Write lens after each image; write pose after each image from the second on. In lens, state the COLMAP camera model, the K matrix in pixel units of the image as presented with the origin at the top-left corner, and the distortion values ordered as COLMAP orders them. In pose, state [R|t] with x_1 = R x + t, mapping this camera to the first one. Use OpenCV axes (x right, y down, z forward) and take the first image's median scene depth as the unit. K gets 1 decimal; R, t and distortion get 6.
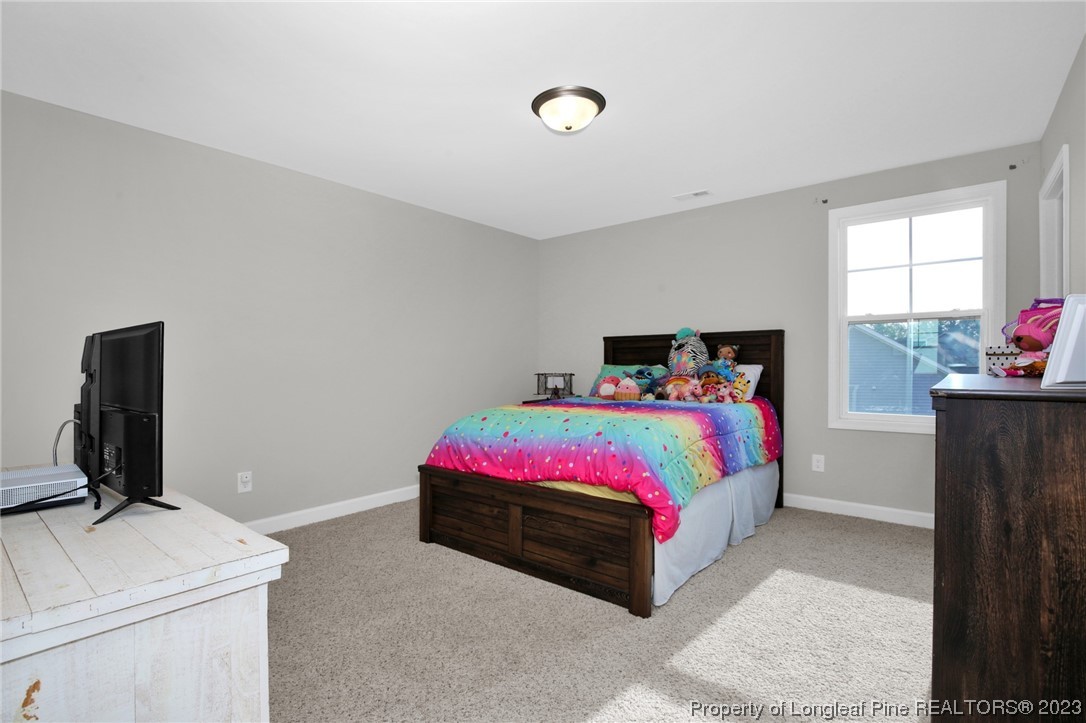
lens RADIAL K [[514.9, 0, 539.1], [0, 514.9, 363.9], [0, 0, 1]] dist [-0.004360, -0.000024]
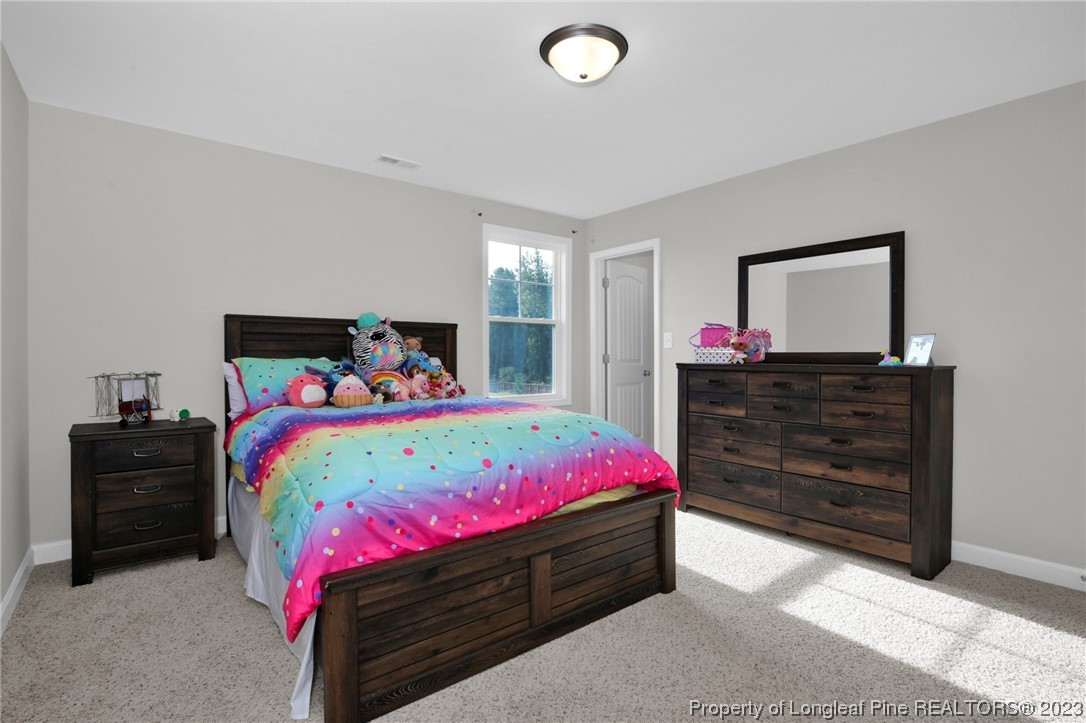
lens RADIAL K [[526.7, 0, 539.4], [0, 526.7, 356.0], [0, 0, 1]] dist [-0.033209, -0.000106]
pose [[0.197121, 0.000886, 0.980379, -0.692696], [0.002701, 0.999995, -0.001447, 0.001723], [-0.980375, 0.002934, 0.197118, 0.787672]]
